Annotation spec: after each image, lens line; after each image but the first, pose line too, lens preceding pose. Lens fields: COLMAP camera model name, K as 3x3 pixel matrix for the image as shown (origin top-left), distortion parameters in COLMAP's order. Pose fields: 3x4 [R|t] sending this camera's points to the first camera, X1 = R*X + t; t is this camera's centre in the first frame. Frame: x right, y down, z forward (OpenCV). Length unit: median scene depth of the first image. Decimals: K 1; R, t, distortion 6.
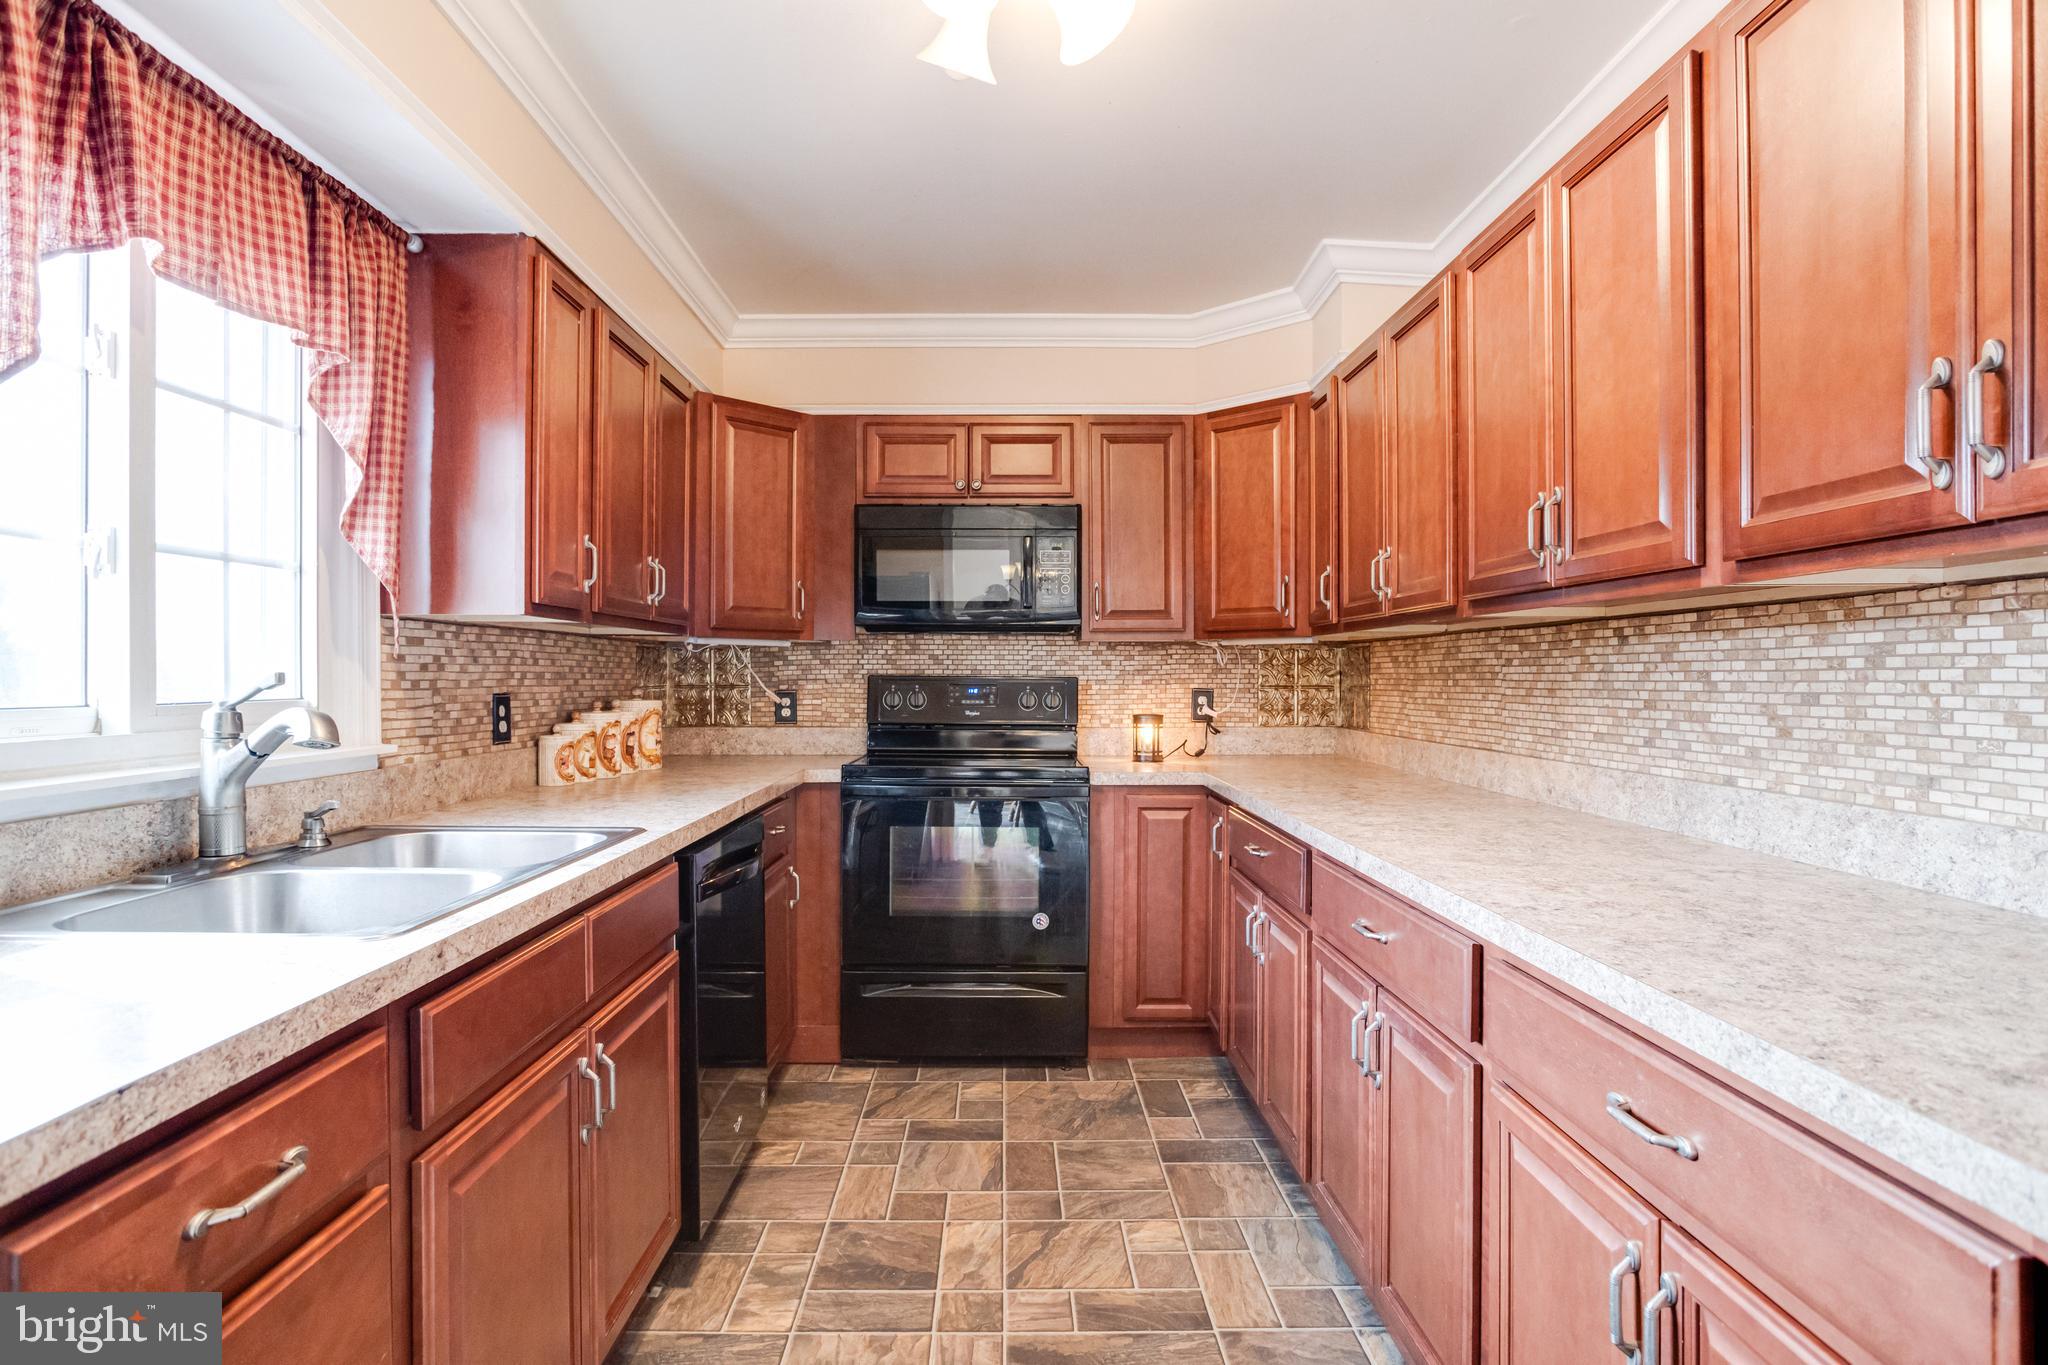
lens RADIAL K [[1018.6, 0, 1014.4], [0, 1018.6, 684.1], [0, 0, 1]] dist [-0.041521, 0.020970]
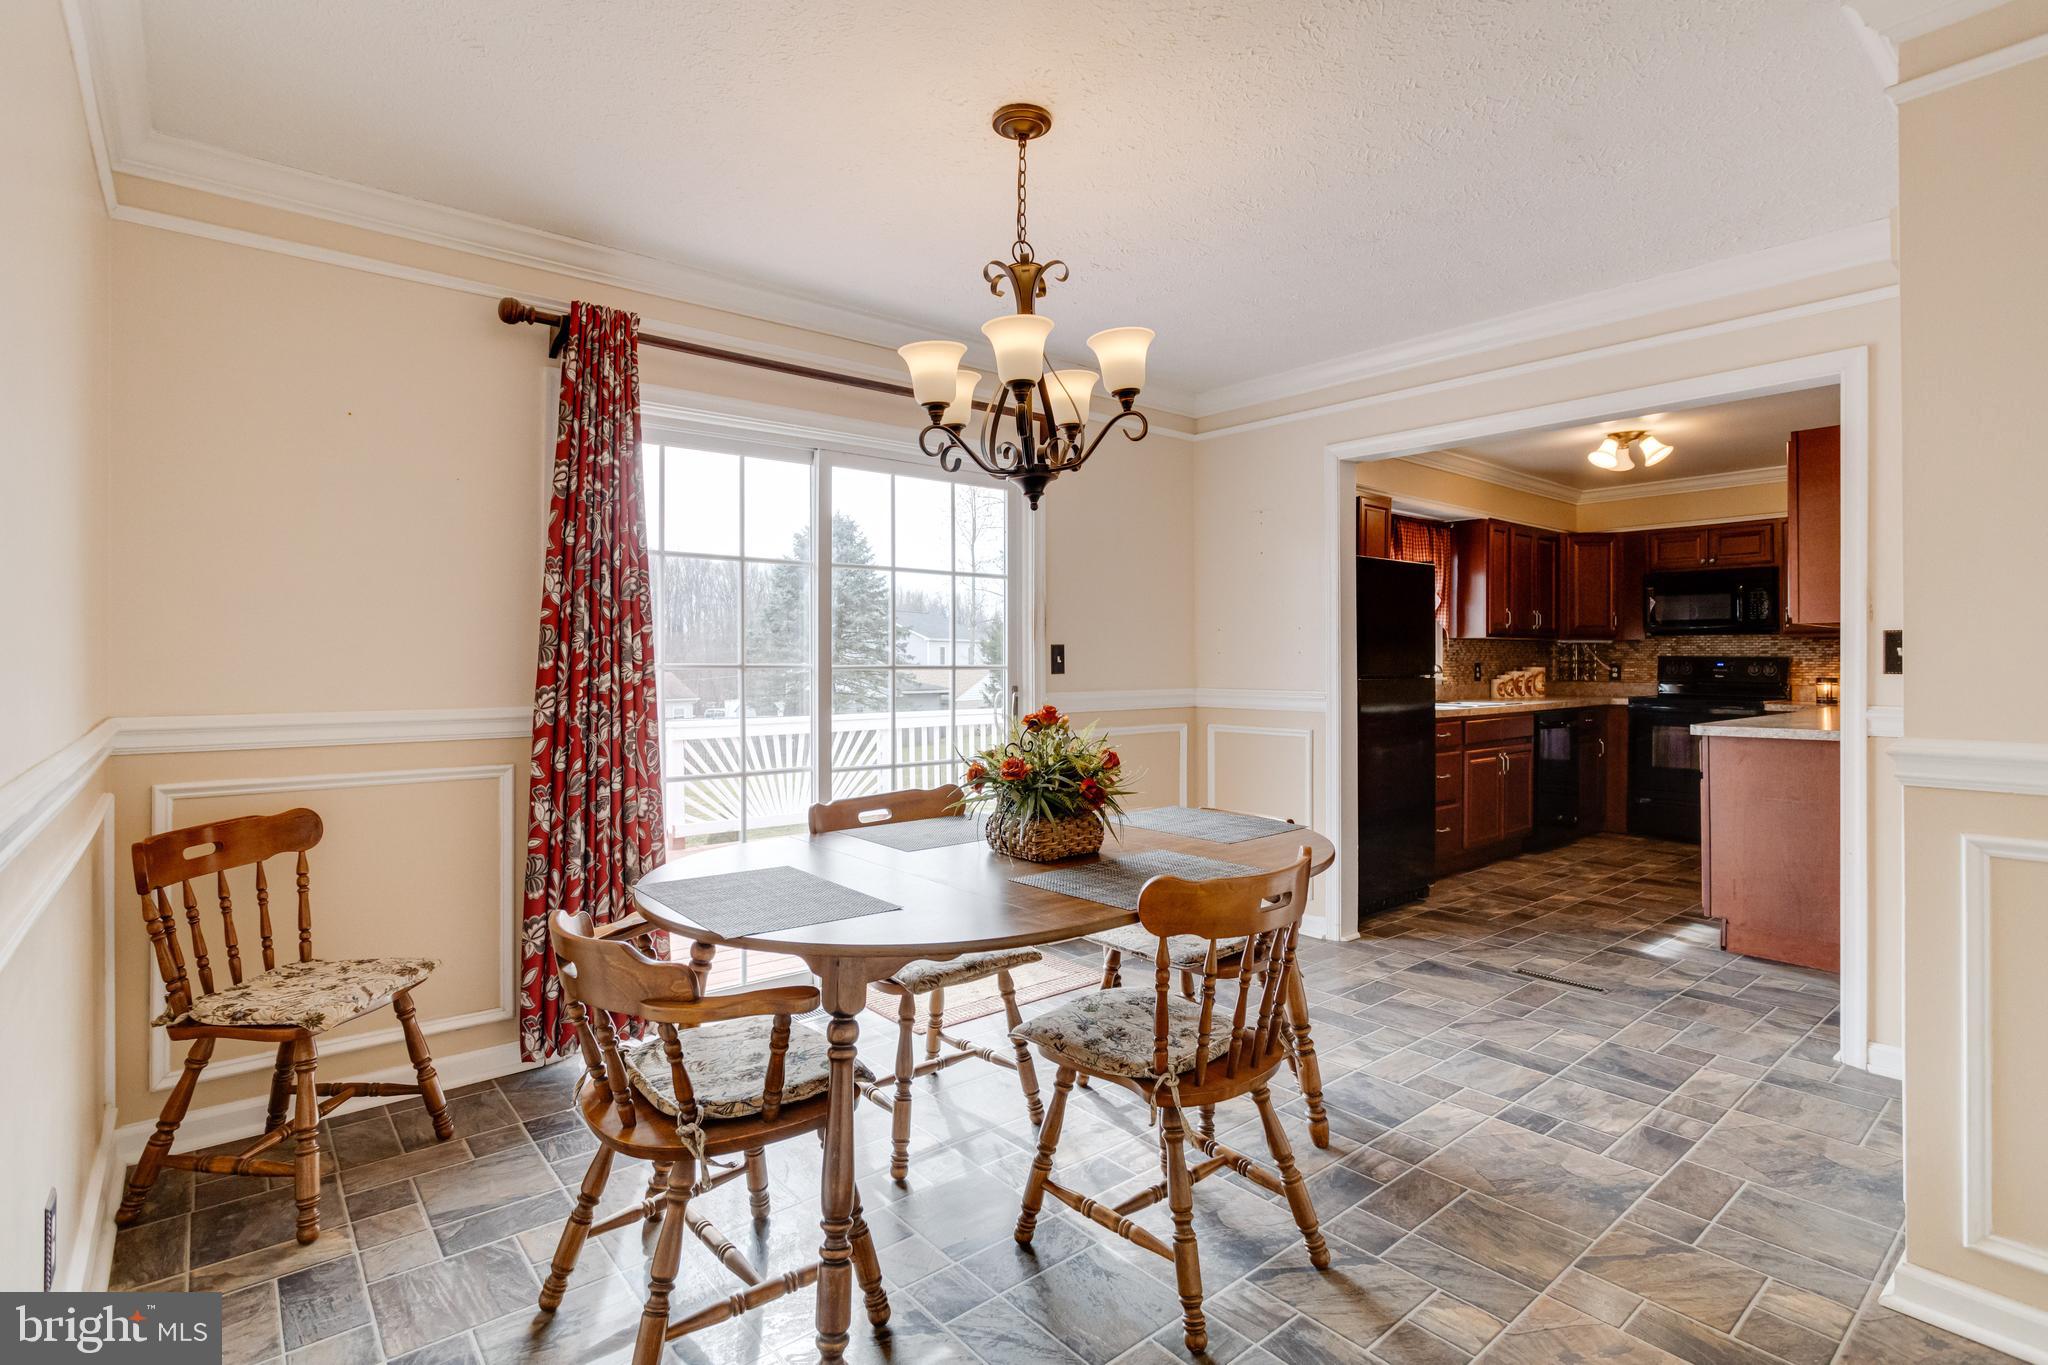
lens RADIAL K [[996.1, 0, 1007.5], [0, 996.1, 660.1], [0, 0, 1]] dist [-0.027301, 0.009909]
pose [[0.622162, -0.001332, -0.782888, 0.702081], [-0.007319, 0.999945, -0.007517, 0.027062], [0.782855, 0.010407, 0.622118, -1.459493]]
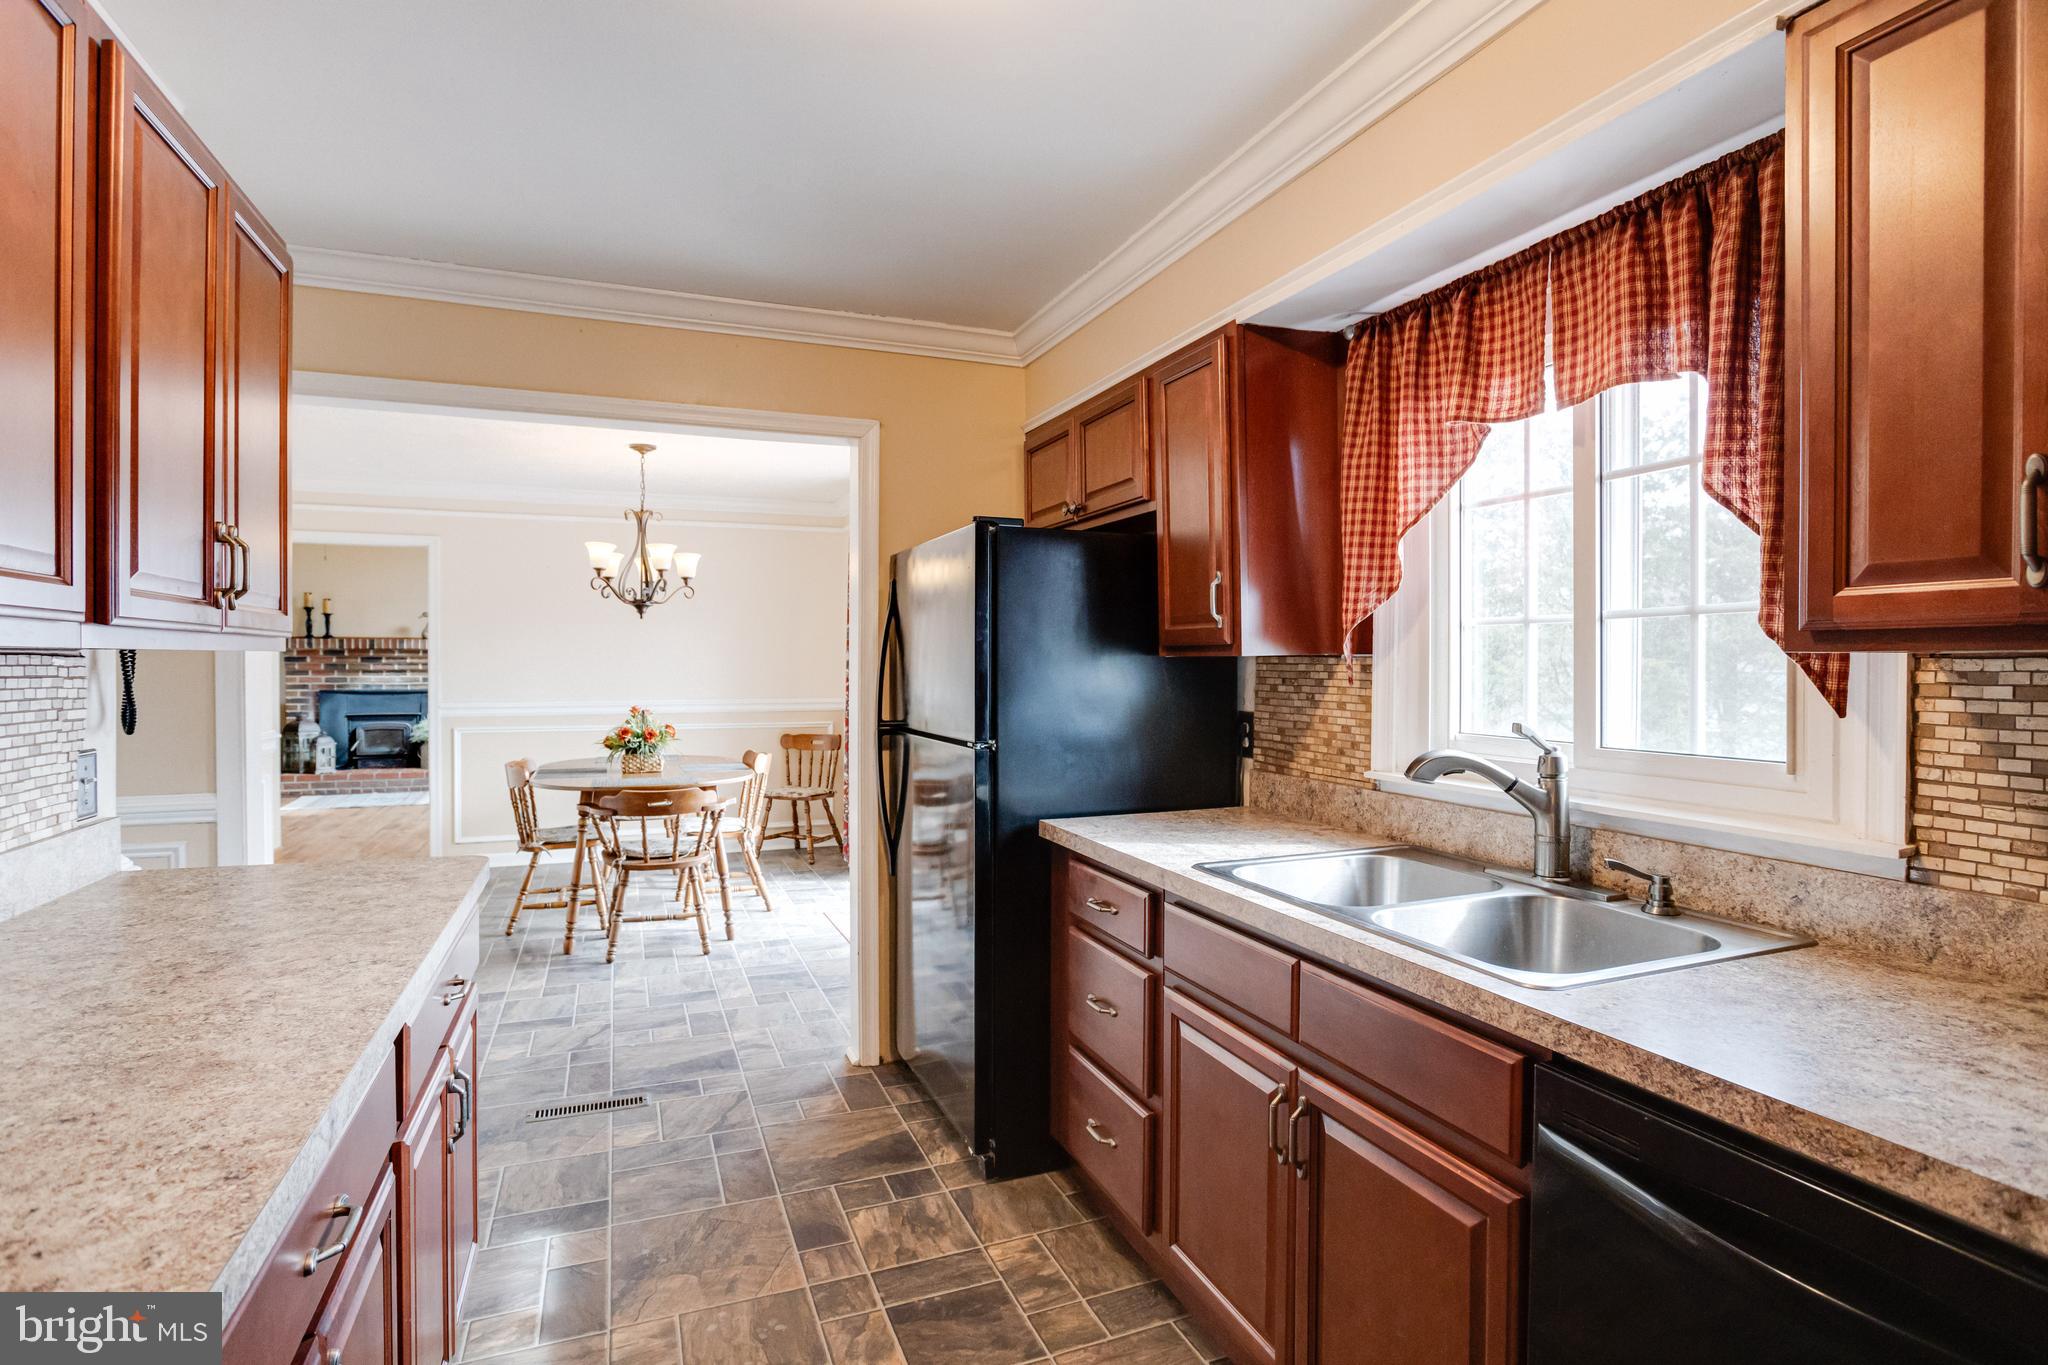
lens RADIAL K [[1018.6, 0, 1011.2], [0, 1018.6, 673.9], [0, 0, 1]] dist [-0.041521, 0.020970]
pose [[-0.934593, 0.001573, -0.355715, 0.094604], [-0.005653, 0.999798, 0.019274, -0.048117], [0.355673, 0.020024, -0.934396, 1.096249]]
